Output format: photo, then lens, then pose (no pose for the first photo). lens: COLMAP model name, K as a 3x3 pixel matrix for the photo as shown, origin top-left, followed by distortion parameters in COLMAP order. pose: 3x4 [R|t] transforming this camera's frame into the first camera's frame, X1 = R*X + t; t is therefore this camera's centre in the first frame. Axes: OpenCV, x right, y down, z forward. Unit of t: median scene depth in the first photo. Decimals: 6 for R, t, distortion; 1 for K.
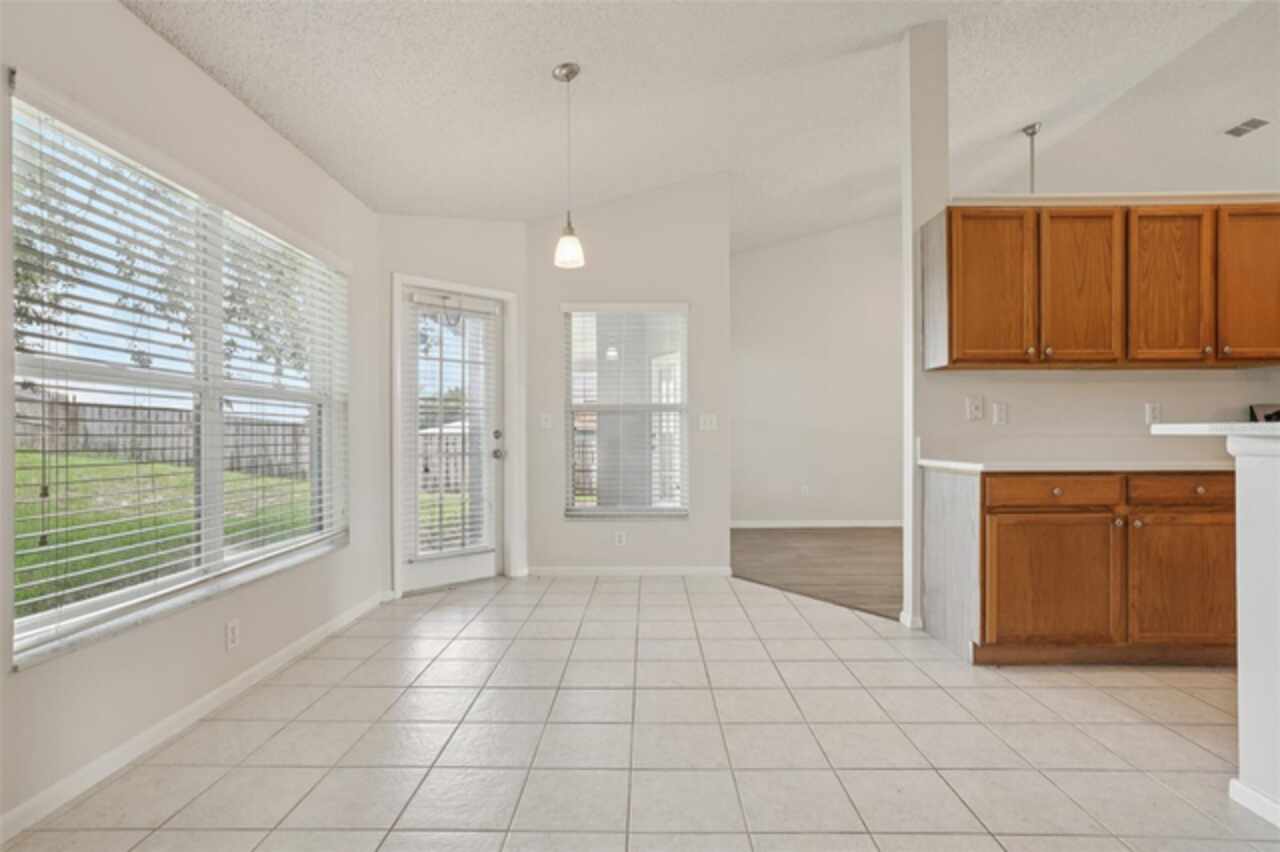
lens RADIAL K [[625.4, 0, 640.9], [0, 625.4, 439.7], [0, 0, 1]] dist [0.000624, 0.000609]
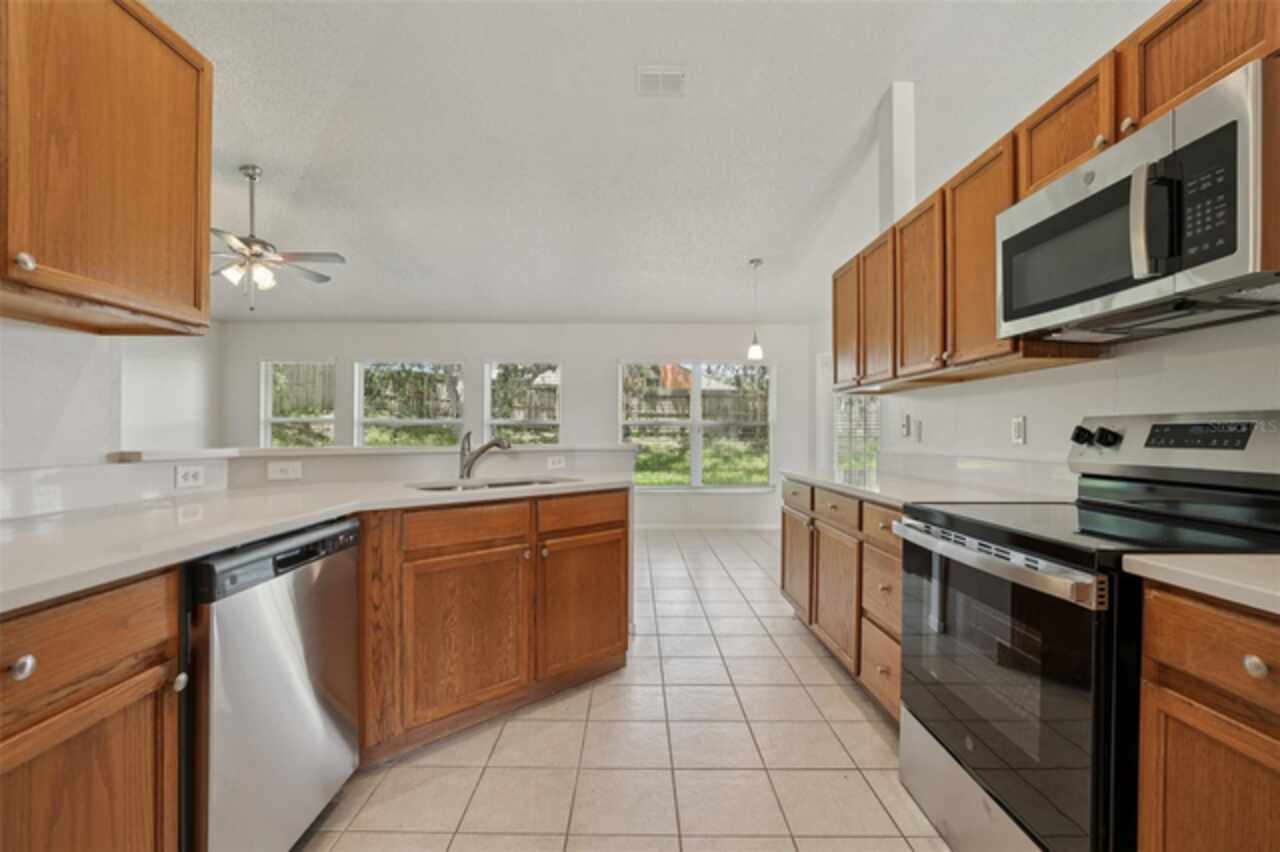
lens RADIAL K [[545.5, 0, 631.2], [0, 545.5, 428.8], [0, 0, 1]] dist [-0.010957, 0.000042]
pose [[0.002542, -0.001012, -0.999996, 1.626194], [-0.006458, 0.999979, -0.001028, -0.041354], [0.999976, 0.006461, 0.002535, 0.576409]]
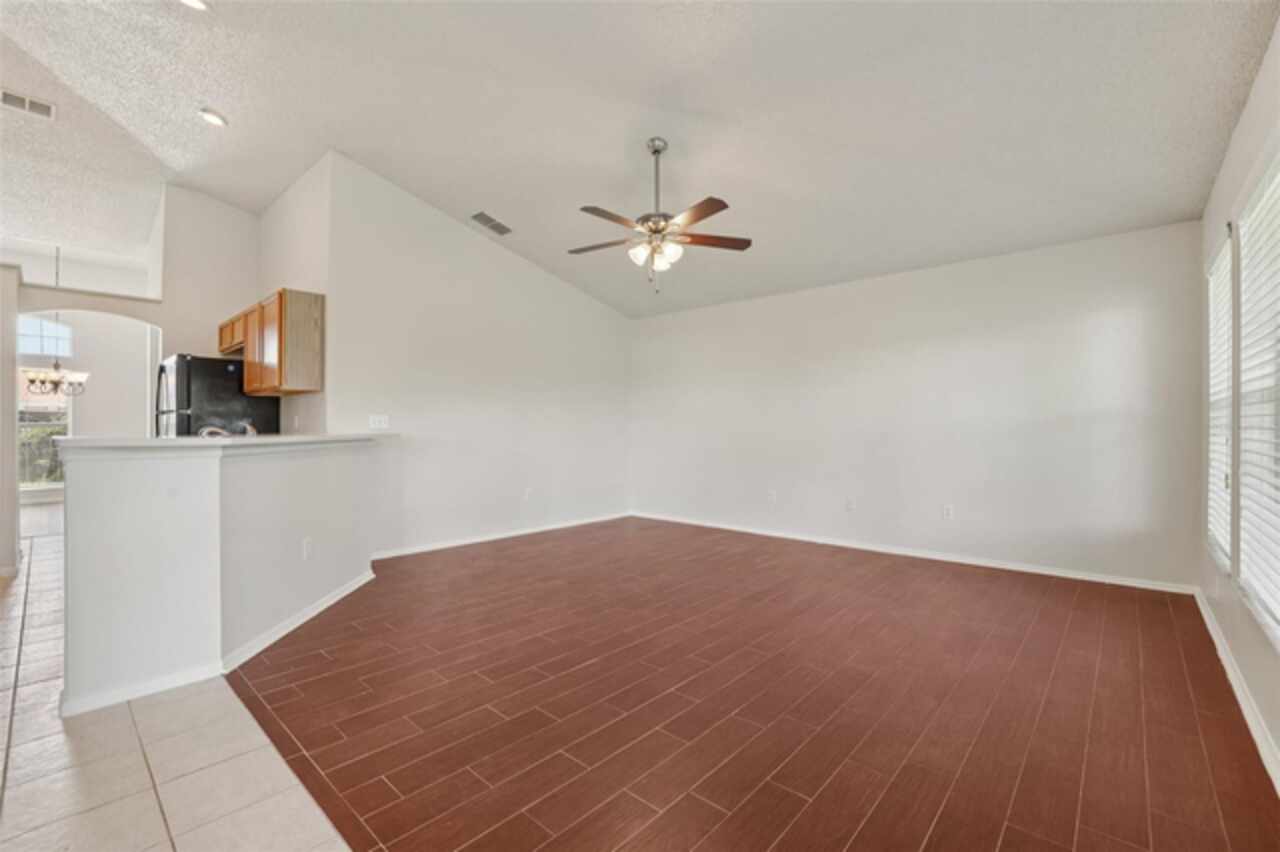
lens RADIAL K [[558.5, 0, 628.6], [0, 558.5, 426.1], [0, 0, 1]] dist [-0.043488, 0.018211]
pose [[-0.739516, 0.003707, 0.673128, -0.433516], [0.004221, 0.999991, -0.000870, -0.025398], [-0.673125, 0.002198, -0.739525, 0.624511]]
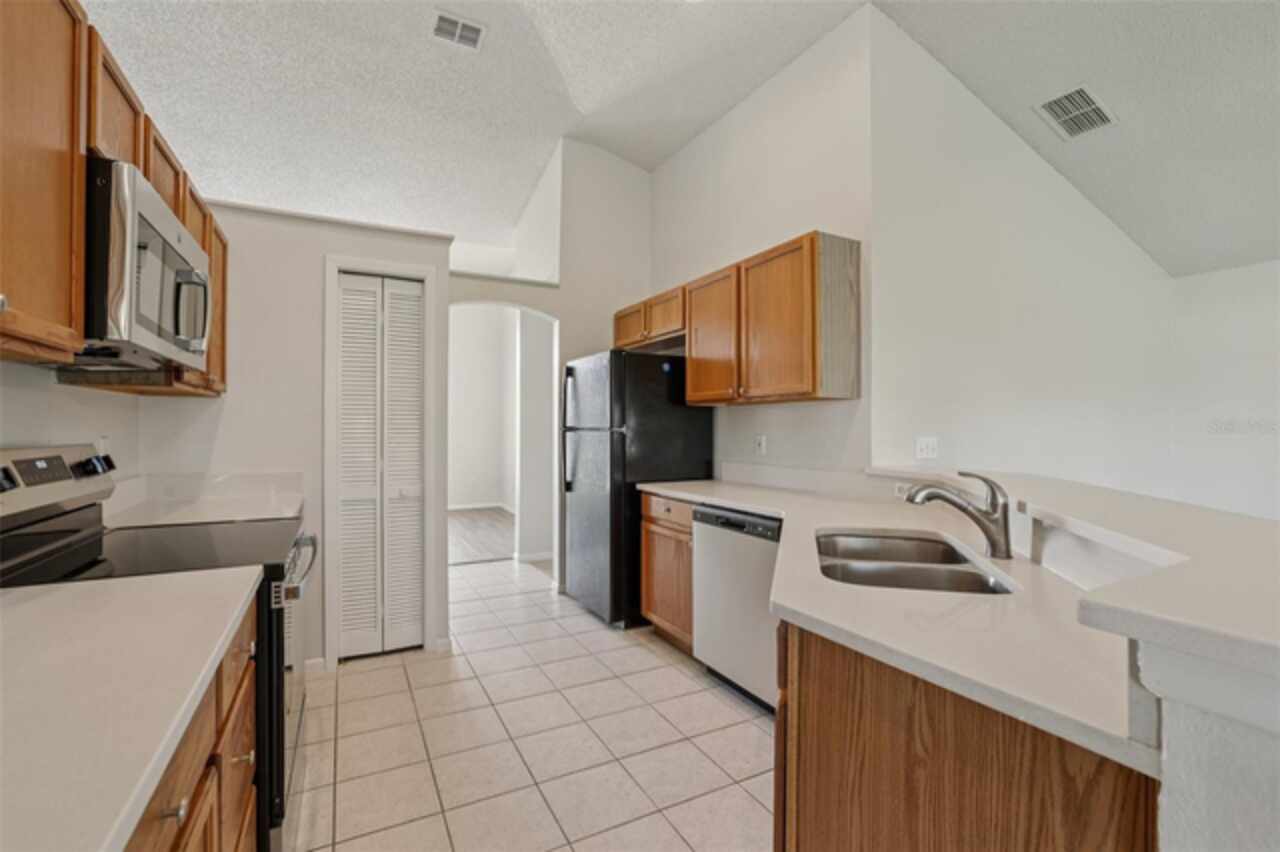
lens RADIAL K [[558.5, 0, 628.6], [0, 558.5, 426.1], [0, 0, 1]] dist [-0.043488, 0.018211]
pose [[-0.469632, 0.004015, 0.882853, 0.520282], [0.002056, 0.999992, -0.003454, -0.075705], [-0.882860, 0.000193, -0.469636, 0.832142]]
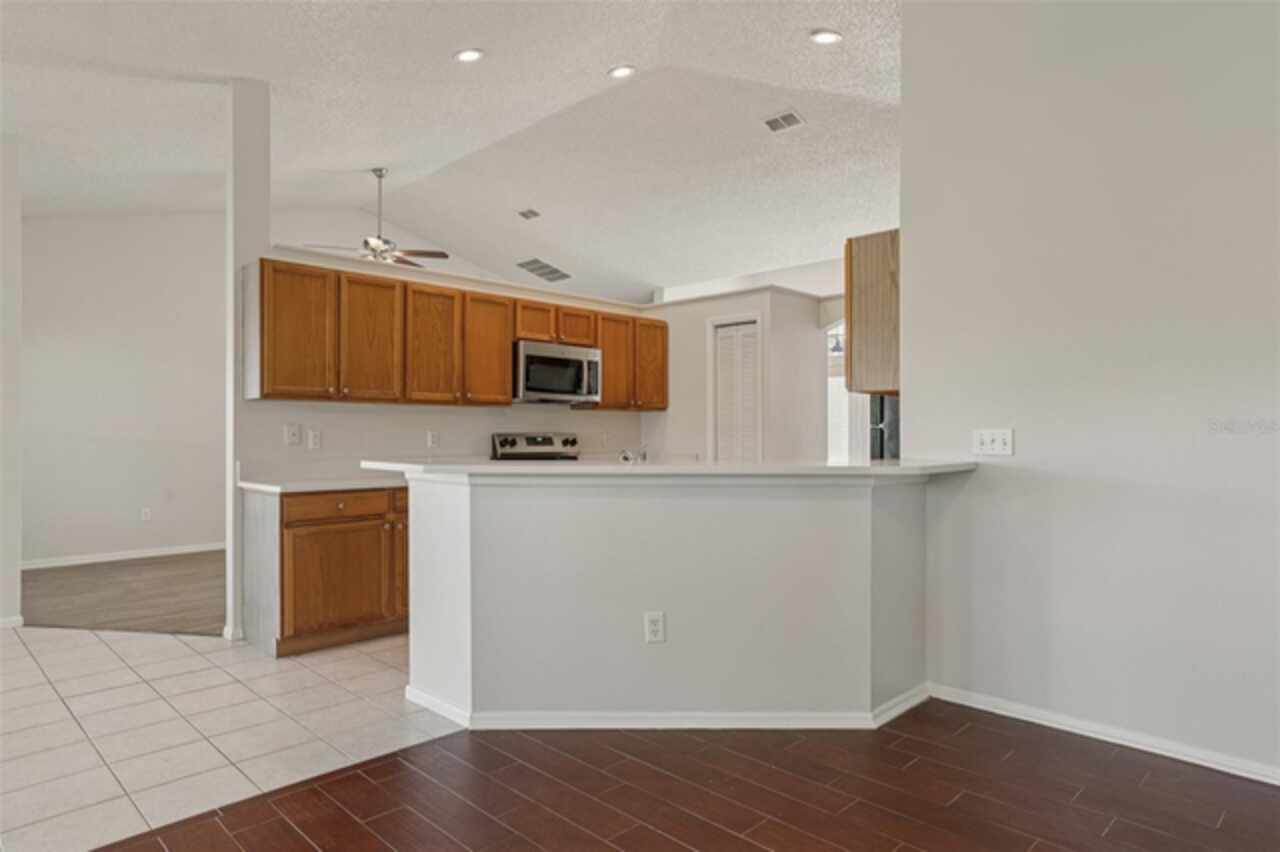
lens RADIAL K [[751.1, 0, 633.2], [0, 751.1, 435.4], [0, 0, 1]] dist [-0.000398, 0.001600]
pose [[0.702550, 0.003189, 0.711627, 0.000841], [0.001003, 0.999985, -0.005471, -0.044590], [-0.711634, 0.004558, 0.702536, -0.429900]]
